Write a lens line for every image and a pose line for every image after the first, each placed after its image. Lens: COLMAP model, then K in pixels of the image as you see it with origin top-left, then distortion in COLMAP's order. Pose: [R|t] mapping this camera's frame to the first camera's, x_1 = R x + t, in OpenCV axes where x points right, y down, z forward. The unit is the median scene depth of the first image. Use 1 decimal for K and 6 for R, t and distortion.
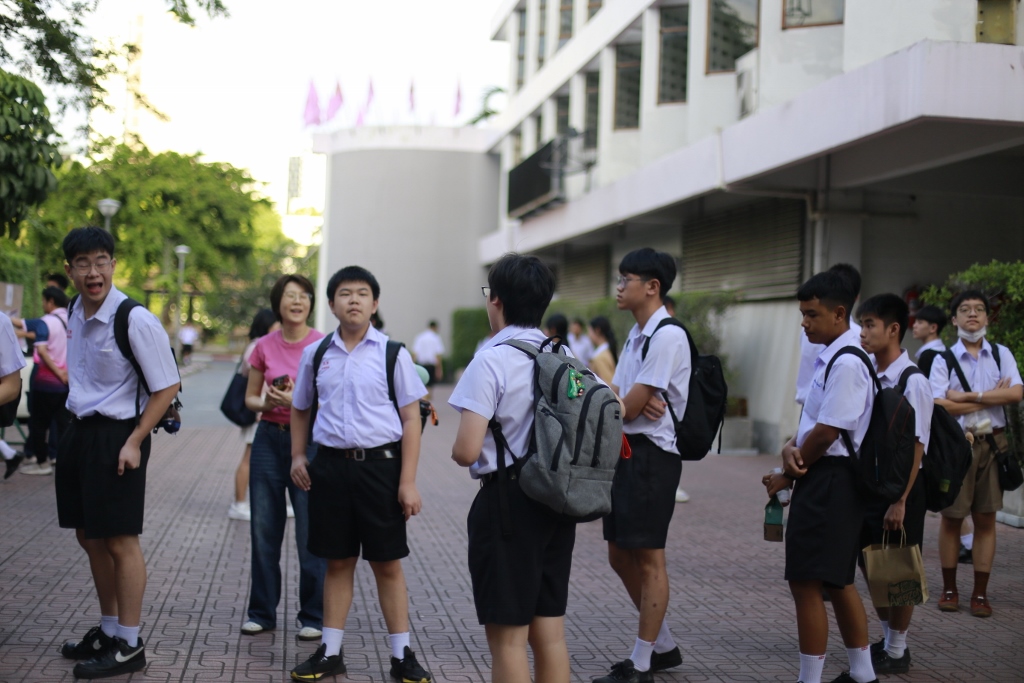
lens RADIAL K [[1558.2, 0, 512.0], [0, 1558.2, 341.5], [0, 0, 1]] dist [-0.060825, -0.114513]
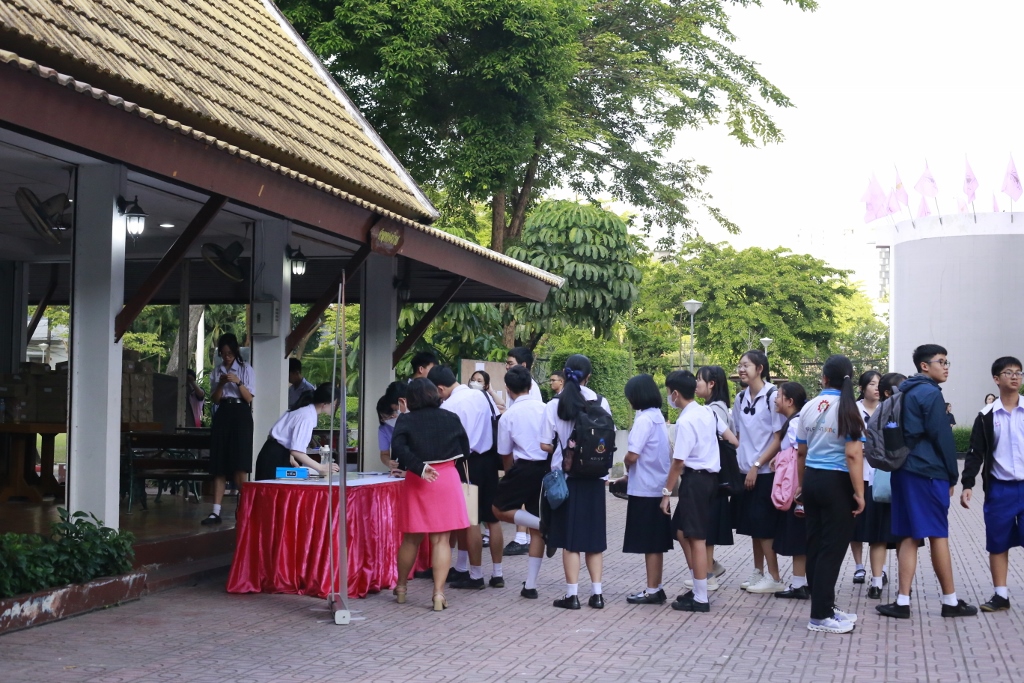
lens RADIAL K [[1558.2, 0, 512.0], [0, 1558.2, 341.5], [0, 0, 1]] dist [-0.060825, -0.114513]
pose [[0.927733, -0.041520, -0.370927, 0.025142], [0.020719, 0.997990, -0.059891, 0.003435], [0.372668, 0.047878, 0.926729, -0.068008]]
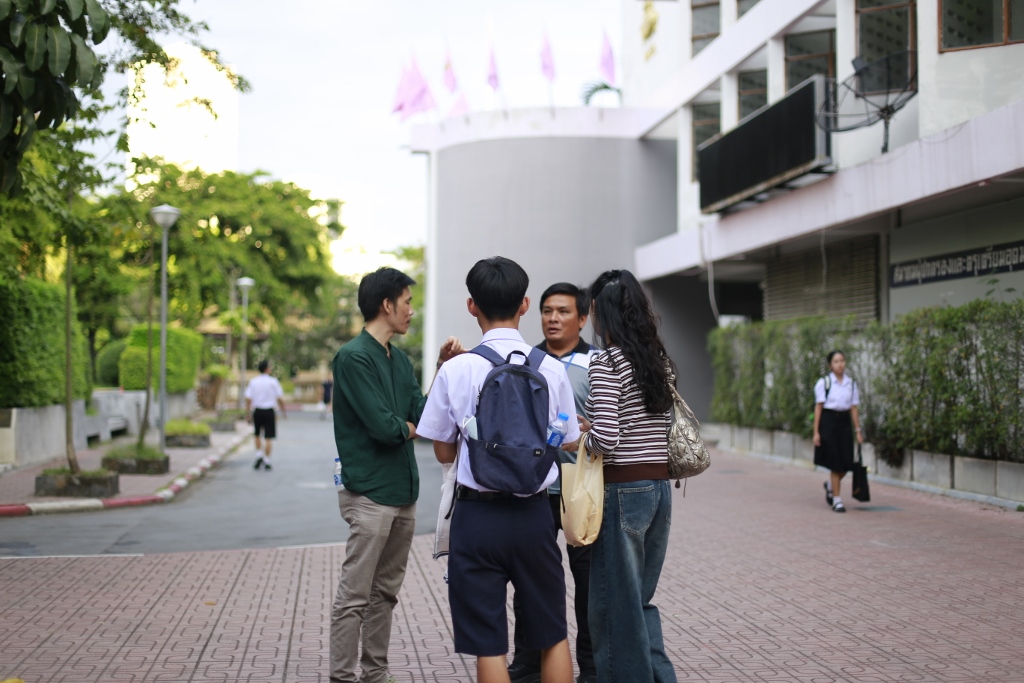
lens RADIAL K [[1558.2, 0, 512.0], [0, 1558.2, 341.5], [0, 0, 1]] dist [-0.060825, -0.114513]
pose [[0.999231, -0.030009, -0.025231, -0.046939], [0.029385, 0.999262, -0.024731, -0.001459], [0.025955, 0.023971, 0.999376, 0.158645]]
